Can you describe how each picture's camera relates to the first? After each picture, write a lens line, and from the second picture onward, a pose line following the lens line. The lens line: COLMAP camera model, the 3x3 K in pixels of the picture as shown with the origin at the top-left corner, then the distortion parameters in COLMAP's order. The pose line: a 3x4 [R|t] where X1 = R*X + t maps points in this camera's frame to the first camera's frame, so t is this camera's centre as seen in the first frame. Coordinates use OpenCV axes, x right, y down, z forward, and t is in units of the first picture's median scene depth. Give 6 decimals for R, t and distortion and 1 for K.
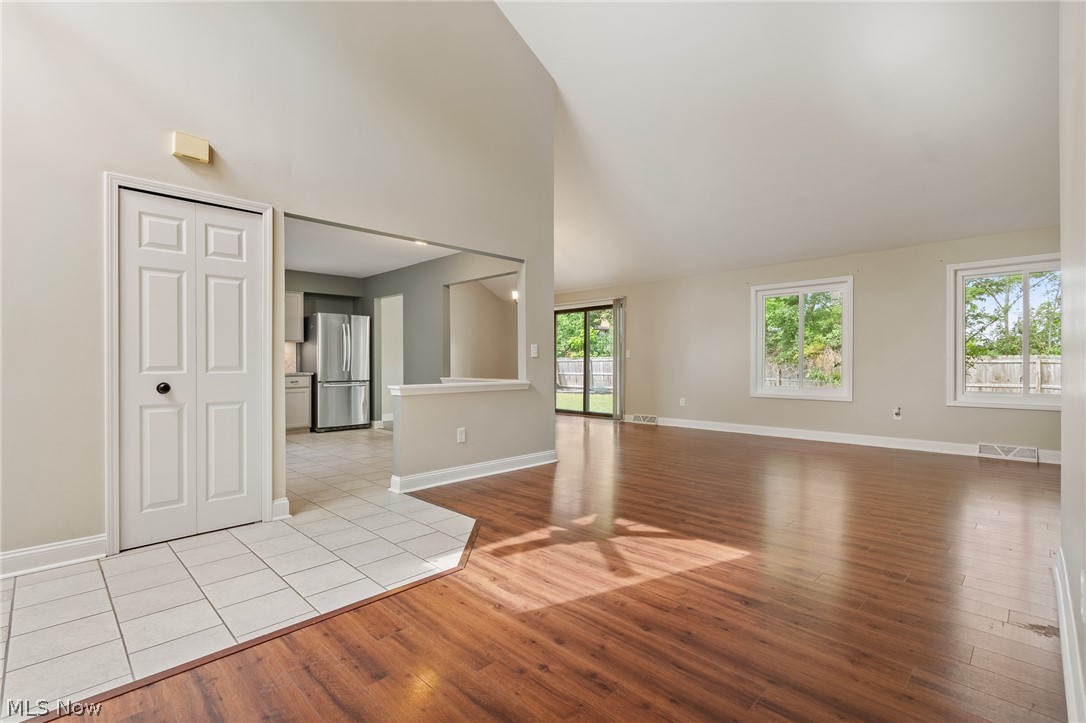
lens RADIAL K [[488.5, 0, 541.8], [0, 488.5, 361.8], [0, 0, 1]] dist [0.013307, -0.001346]
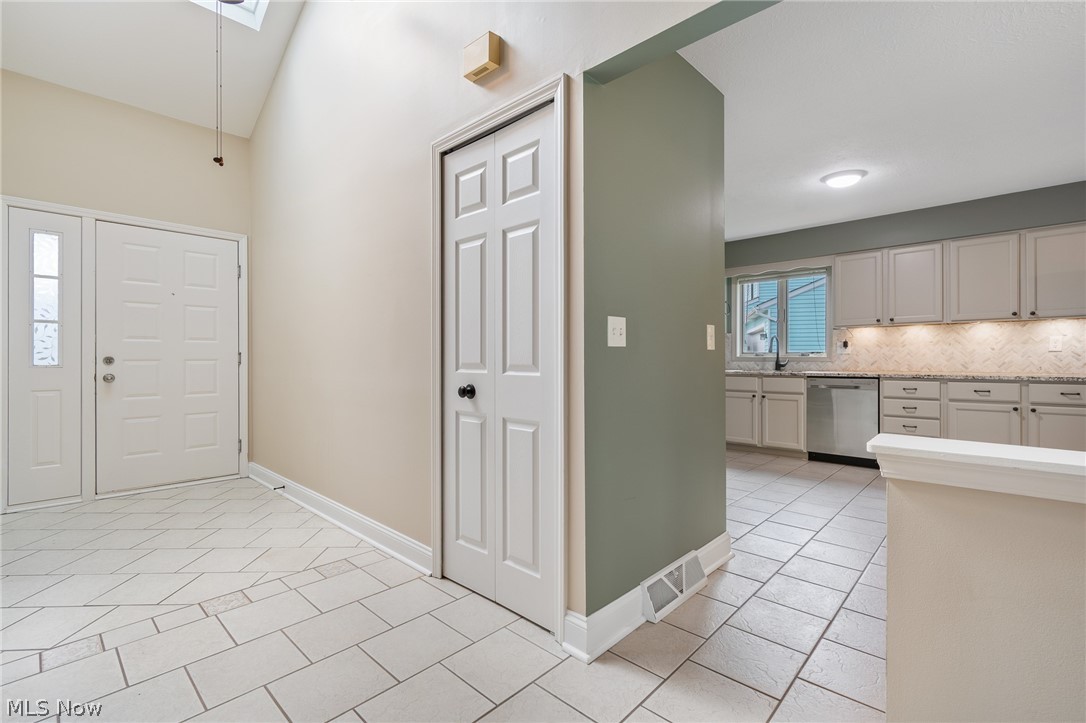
lens RADIAL K [[488.5, 0, 534.4], [0, 488.5, 360.0], [0, 0, 1]] dist [0.013307, -0.001346]
pose [[0.023963, 0.007267, -0.999686, 0.003239], [-0.000335, 0.999974, 0.007261, -0.001055], [0.999713, 0.000161, 0.023965, 0.710164]]
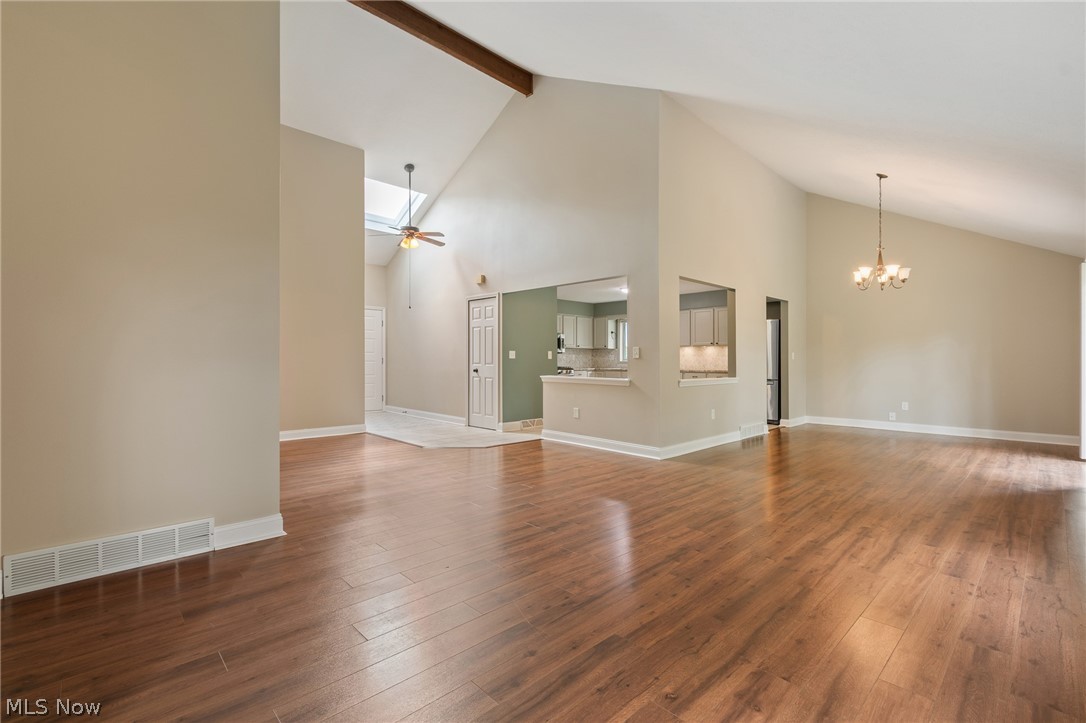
lens RADIAL K [[488.5, 0, 536.7], [0, 488.5, 368.2], [0, 0, 1]] dist [0.013307, -0.001346]
pose [[-0.025931, 0.017777, -0.999506, 1.273986], [-0.004357, 0.999830, 0.017896, -0.005994], [0.999654, 0.004818, -0.025849, 0.921875]]
